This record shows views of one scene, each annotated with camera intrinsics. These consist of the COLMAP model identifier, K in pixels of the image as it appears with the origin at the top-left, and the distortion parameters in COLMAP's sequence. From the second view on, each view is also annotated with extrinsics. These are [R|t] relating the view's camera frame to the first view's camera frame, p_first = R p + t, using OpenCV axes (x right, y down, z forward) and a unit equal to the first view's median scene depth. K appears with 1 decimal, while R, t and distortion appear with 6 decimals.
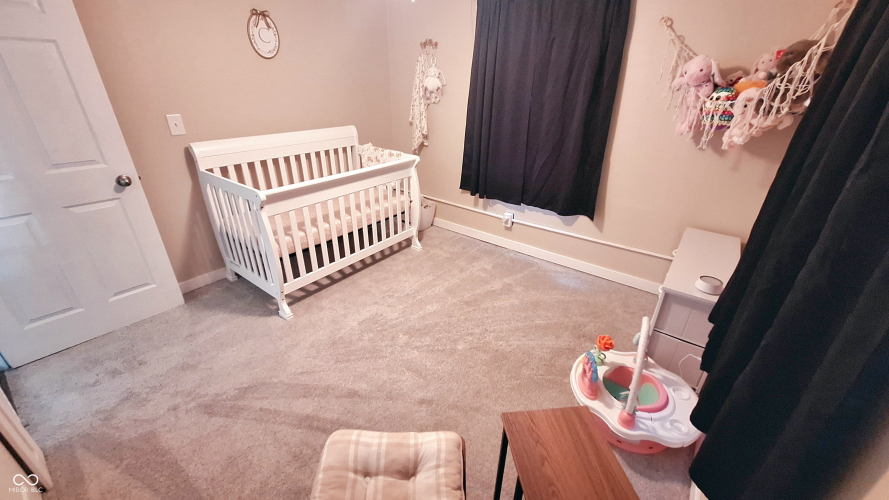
lens RADIAL K [[353.5, 0, 448.7], [0, 353.5, 249.2], [0, 0, 1]] dist [-0.001582, 0.000651]
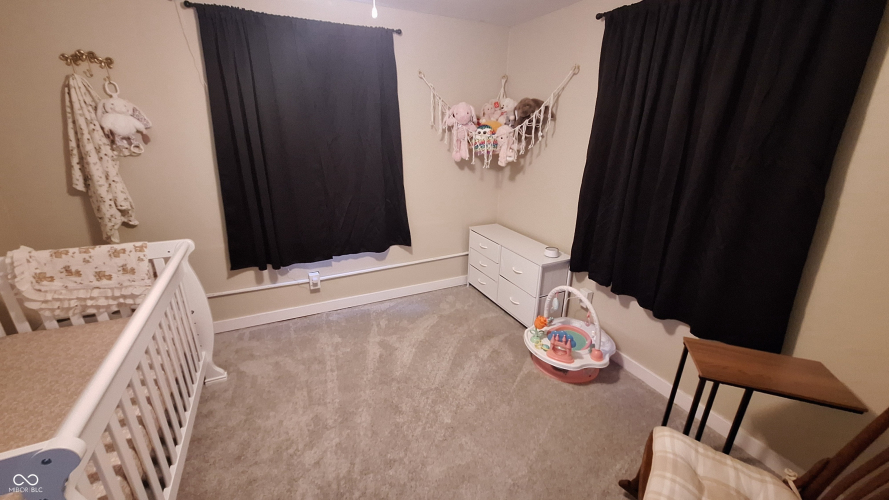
lens RADIAL K [[353.5, 0, 449.3], [0, 353.5, 250.6], [0, 0, 1]] dist [-0.001582, 0.000651]
pose [[0.439482, -0.311880, 0.842370, -0.391433], [0.382339, 0.913544, 0.138758, -0.150365], [-0.812818, 0.261089, 0.520730, 0.304601]]
